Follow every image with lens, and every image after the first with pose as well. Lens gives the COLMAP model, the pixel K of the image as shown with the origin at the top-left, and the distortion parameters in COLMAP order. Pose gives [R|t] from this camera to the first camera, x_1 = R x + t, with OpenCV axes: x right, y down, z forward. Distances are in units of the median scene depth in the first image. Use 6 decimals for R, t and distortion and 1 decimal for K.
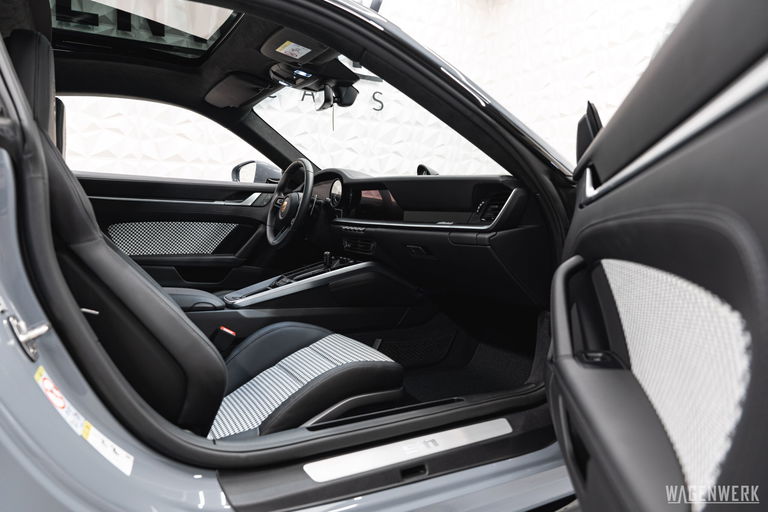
lens RADIAL K [[515.9, 0, 384.0], [0, 515.9, 256.0], [0, 0, 1]] dist [-0.002075, 0.000493]
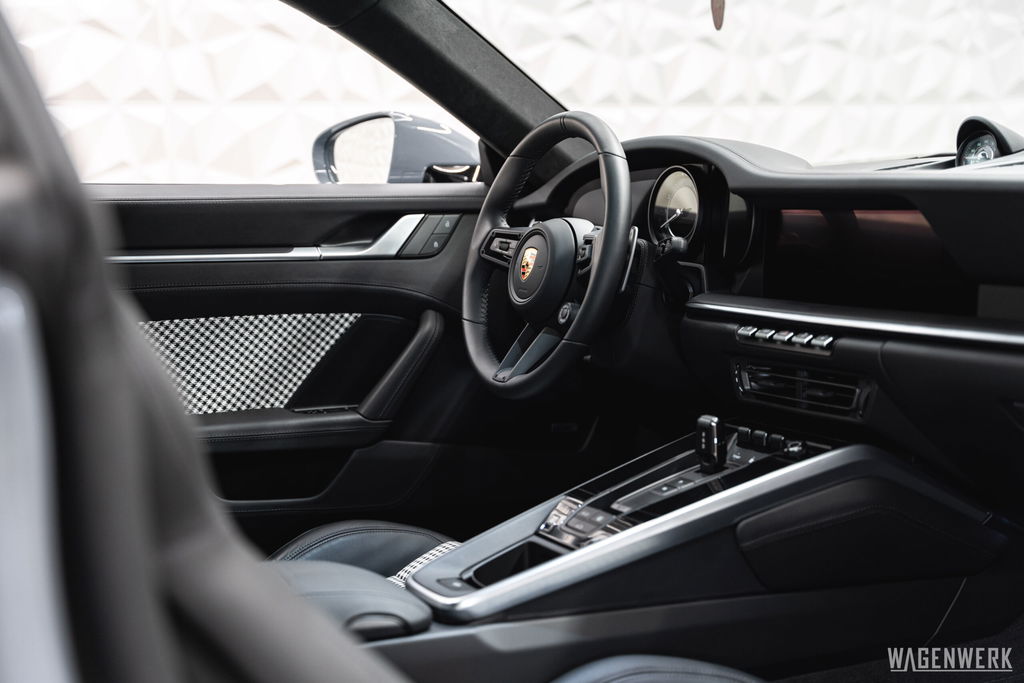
lens RADIAL K [[1451.1, 0, 512.0], [0, 1451.1, 341.5], [0, 0, 1]] dist [0.037543, 0.009352]
pose [[0.997837, -0.038275, -0.053452, -0.149776], [0.039251, 0.999079, 0.017340, -0.061343], [0.052739, -0.019401, 0.998420, 0.089803]]
